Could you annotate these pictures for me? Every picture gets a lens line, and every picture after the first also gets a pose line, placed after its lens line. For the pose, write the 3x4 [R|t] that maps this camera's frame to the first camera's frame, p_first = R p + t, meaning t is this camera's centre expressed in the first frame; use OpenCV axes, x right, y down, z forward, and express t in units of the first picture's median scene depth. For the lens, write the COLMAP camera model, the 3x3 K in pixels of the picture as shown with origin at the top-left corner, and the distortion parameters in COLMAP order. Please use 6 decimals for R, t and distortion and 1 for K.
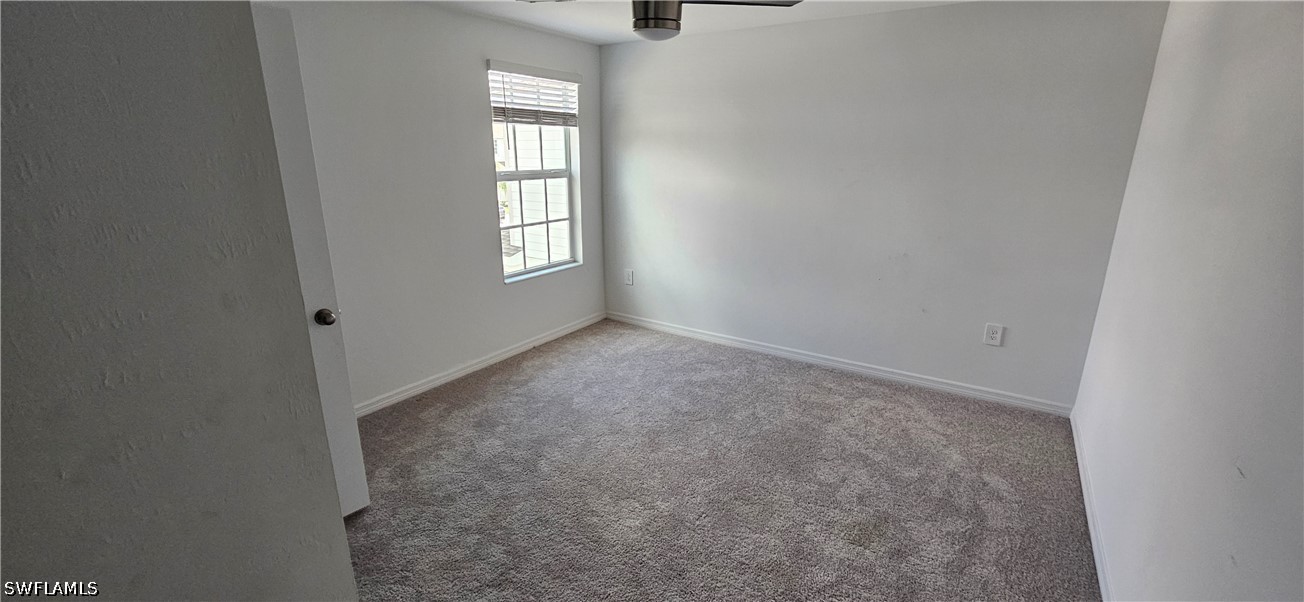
lens RADIAL K [[539.7, 0, 652.0], [0, 539.7, 301.0], [0, 0, 1]] dist [-0.000547, -0.000081]
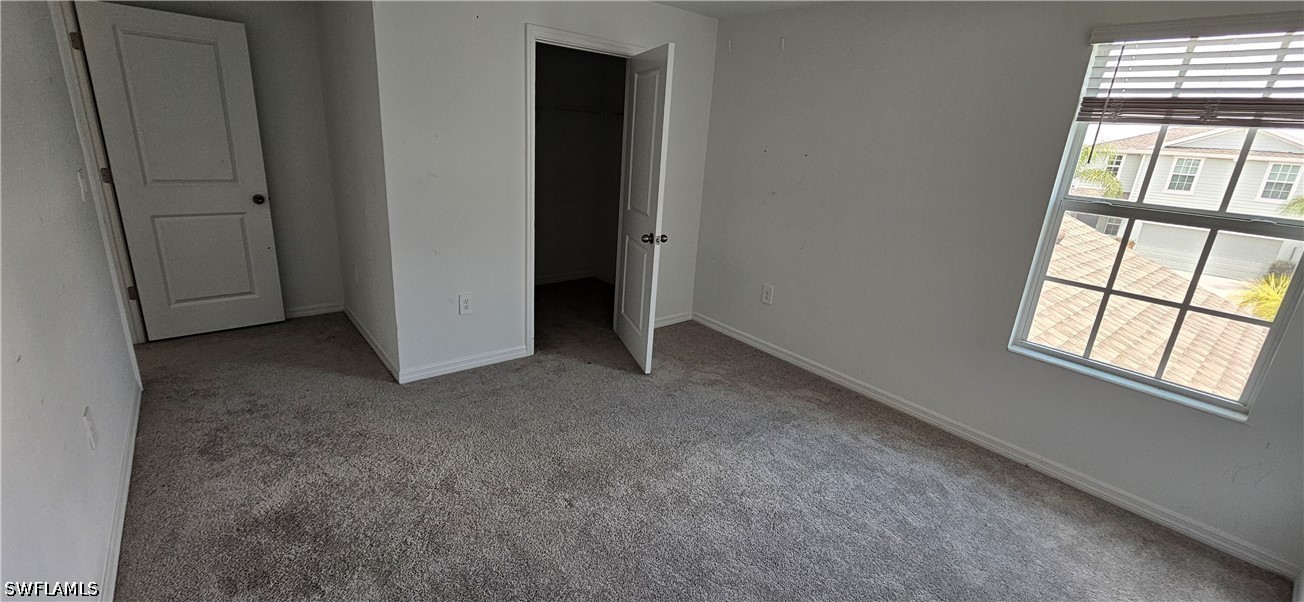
lens RADIAL K [[539.7, 0, 652.0], [0, 539.7, 301.0], [0, 0, 1]] dist [-0.000547, -0.000081]
pose [[-0.291768, 0.262329, -0.919813, 0.486901], [-0.325112, 0.877200, 0.353302, -0.181701], [0.899541, 0.402125, -0.170653, 0.658023]]
